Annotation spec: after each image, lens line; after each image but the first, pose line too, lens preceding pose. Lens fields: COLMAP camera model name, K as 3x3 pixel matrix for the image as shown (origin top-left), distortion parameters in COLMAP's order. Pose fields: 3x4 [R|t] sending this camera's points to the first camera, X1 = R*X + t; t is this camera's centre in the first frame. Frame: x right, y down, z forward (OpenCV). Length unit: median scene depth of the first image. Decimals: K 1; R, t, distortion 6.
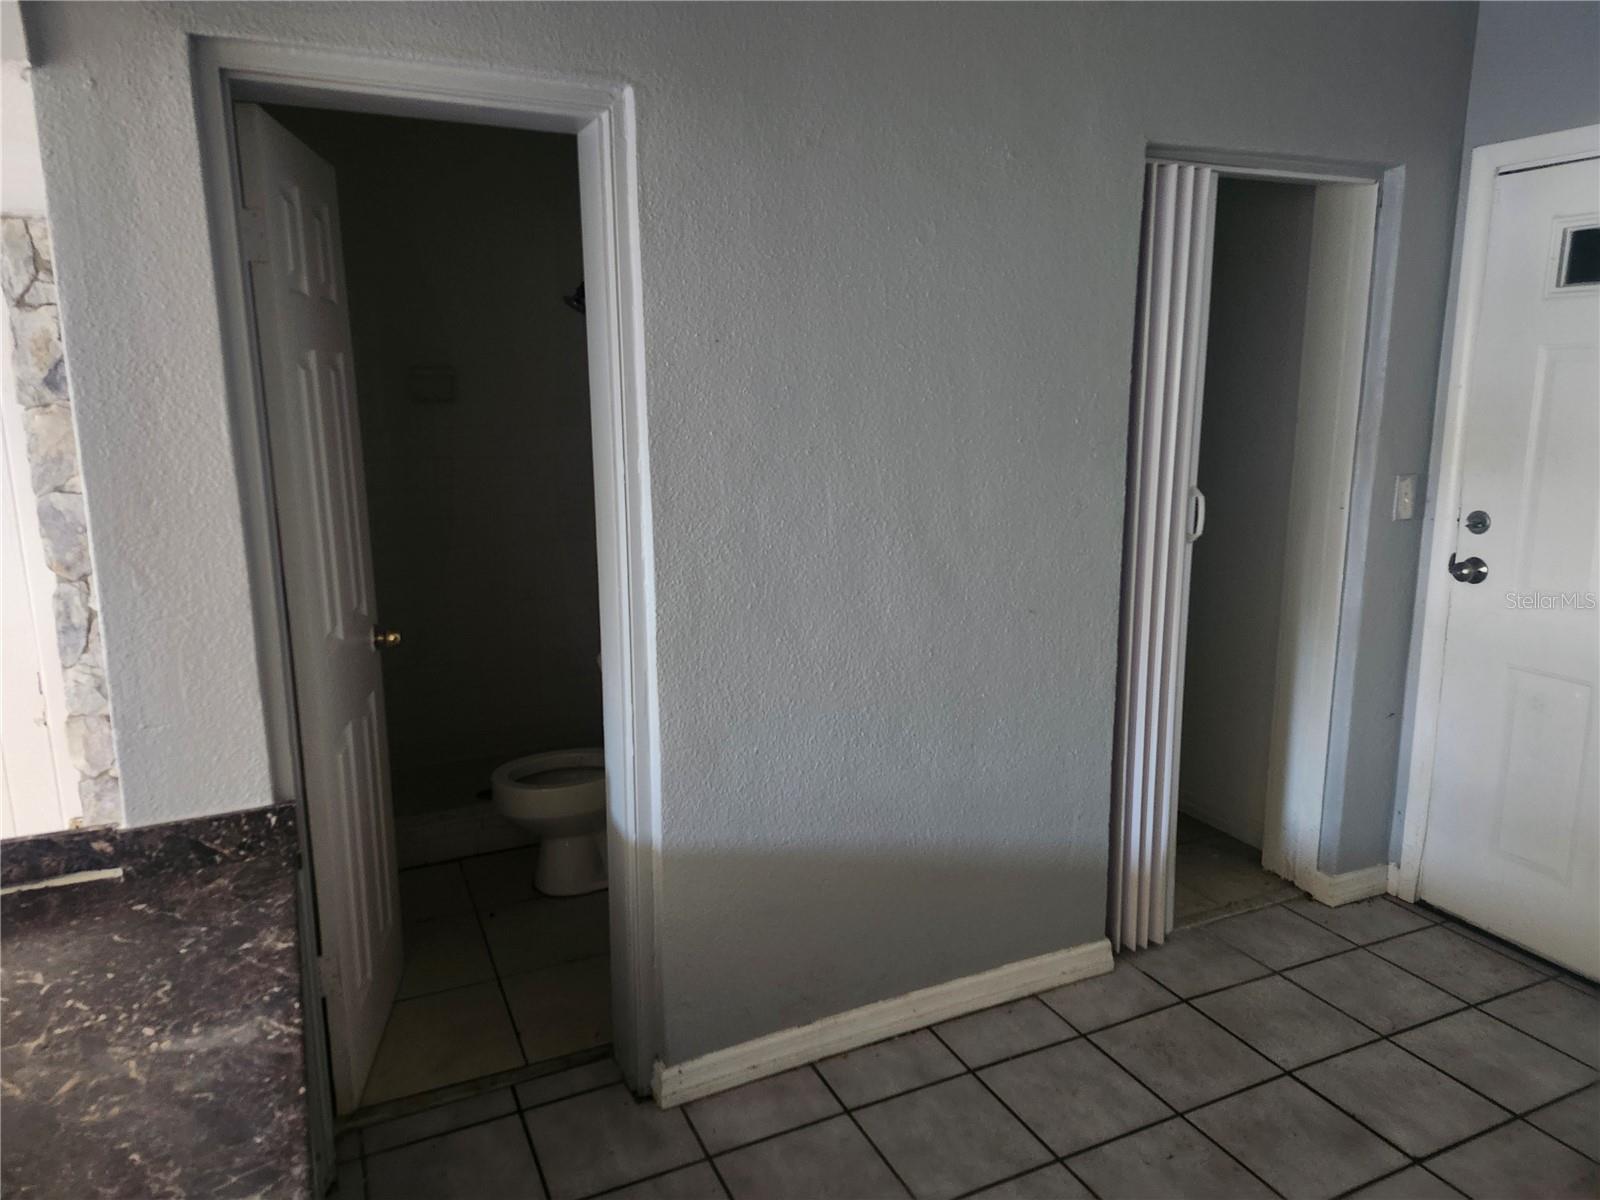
lens RADIAL K [[1097.8, 0, 803.4], [0, 1097.8, 595.6], [0, 0, 1]] dist [0.113572, -0.140254]
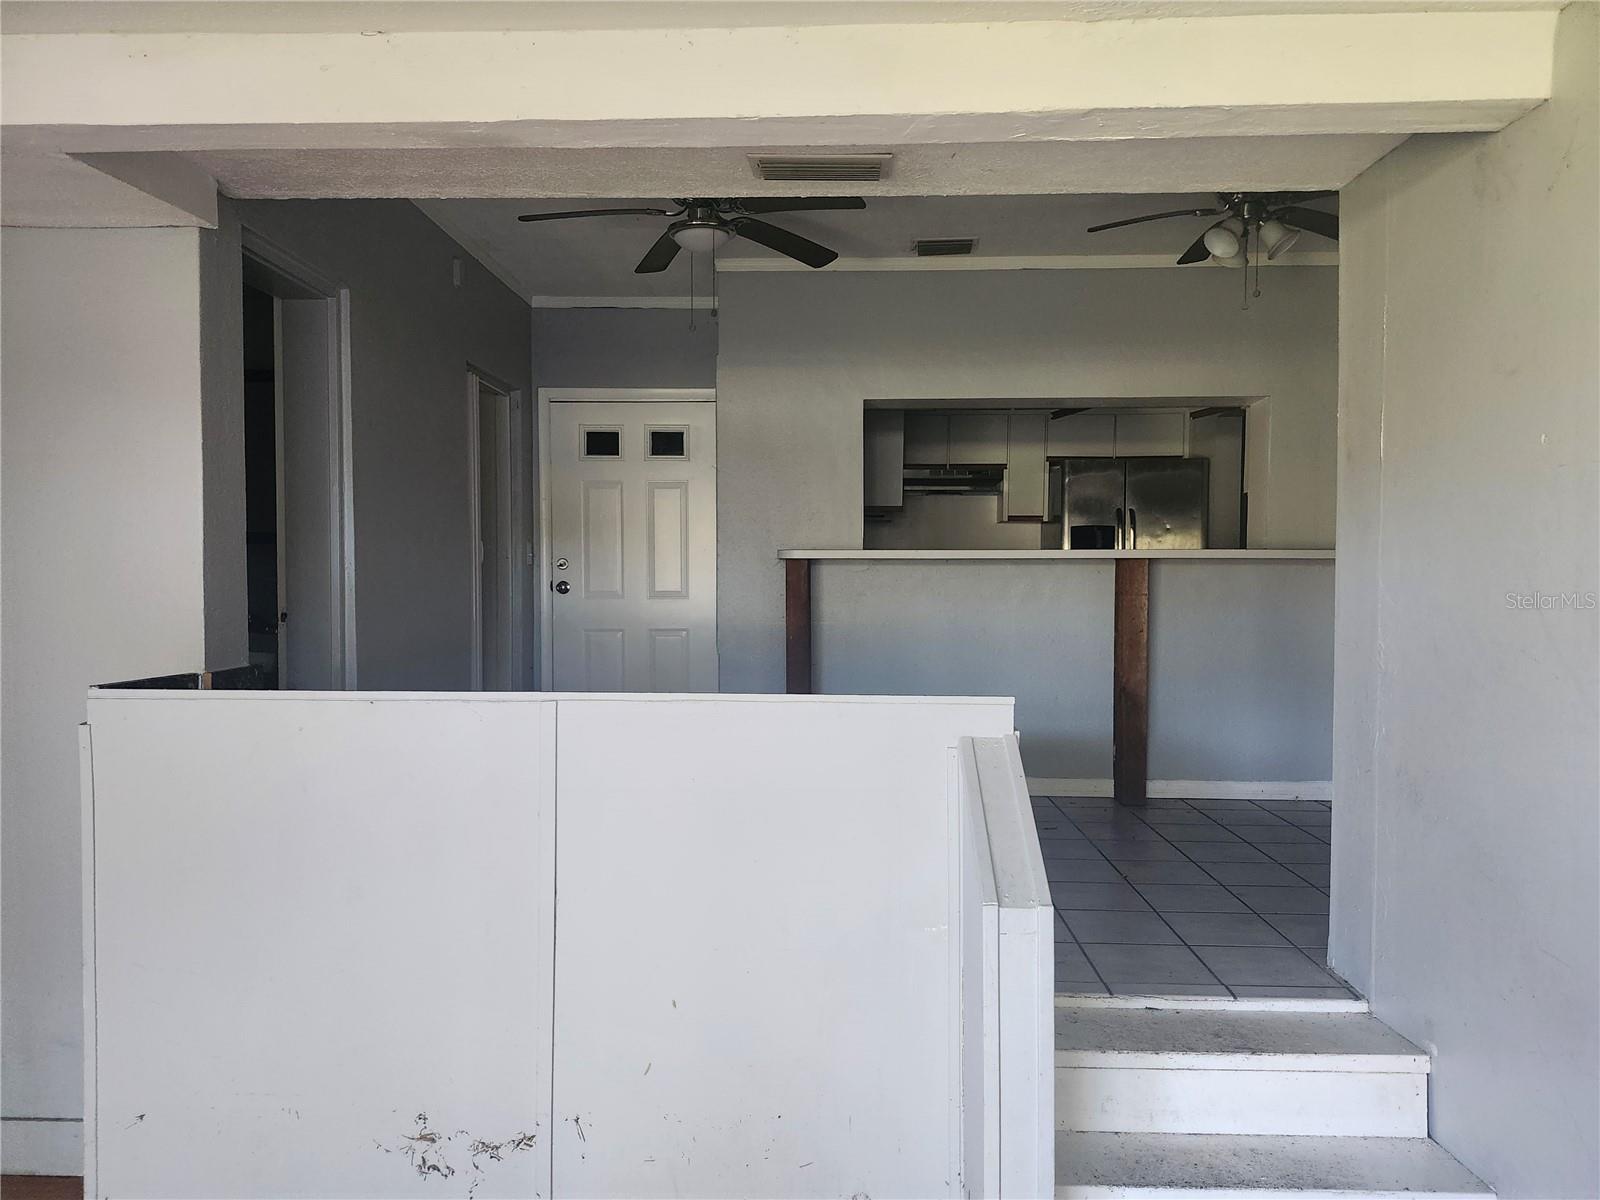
lens RADIAL K [[1097.8, 0, 803.4], [0, 1097.8, 595.6], [0, 0, 1]] dist [0.113572, -0.140254]
pose [[0.463972, -0.013542, 0.885747, -1.214971], [0.177583, 0.981008, -0.078023, 0.281169], [-0.867868, 0.193494, 0.457565, -0.366061]]
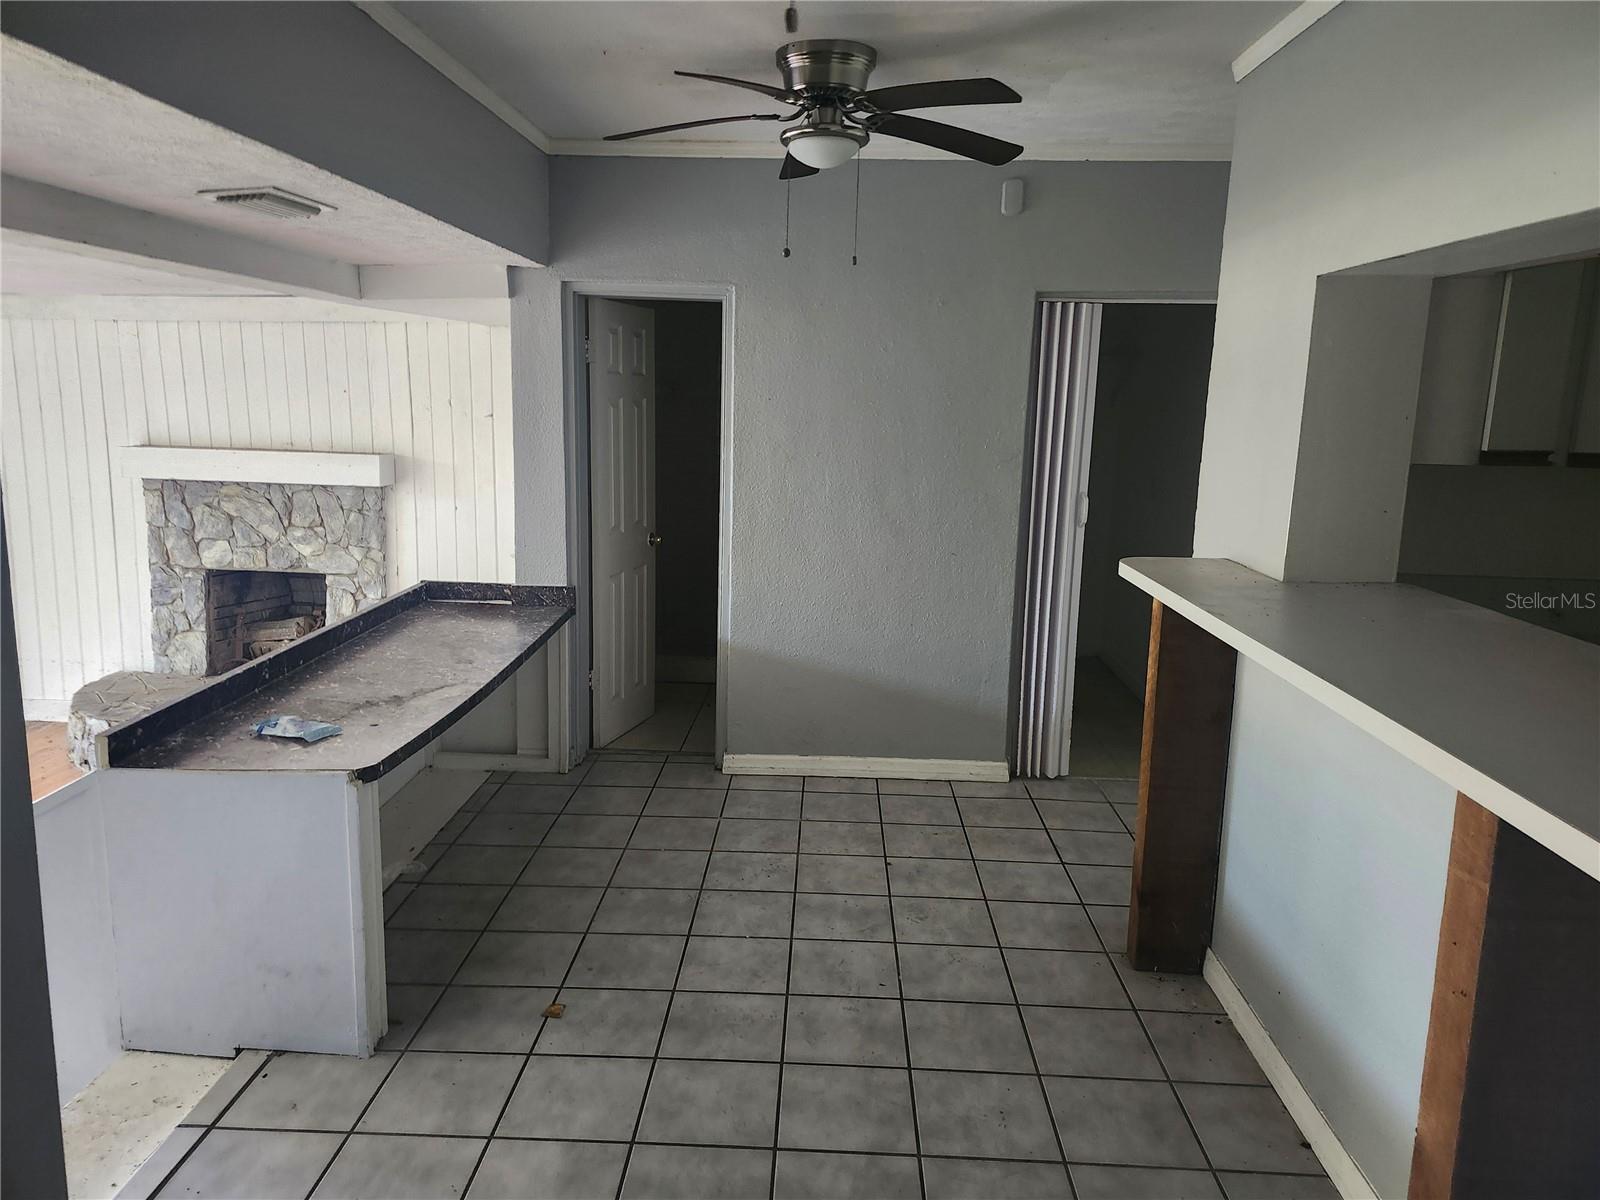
lens RADIAL K [[1097.8, 0, 803.4], [0, 1097.8, 595.6], [0, 0, 1]] dist [0.113572, -0.140254]
pose [[0.883788, 0.098948, -0.457306, 0.821752], [-0.117545, 0.992991, -0.012311, 0.132741], [0.452883, 0.064635, 0.889224, -0.683553]]
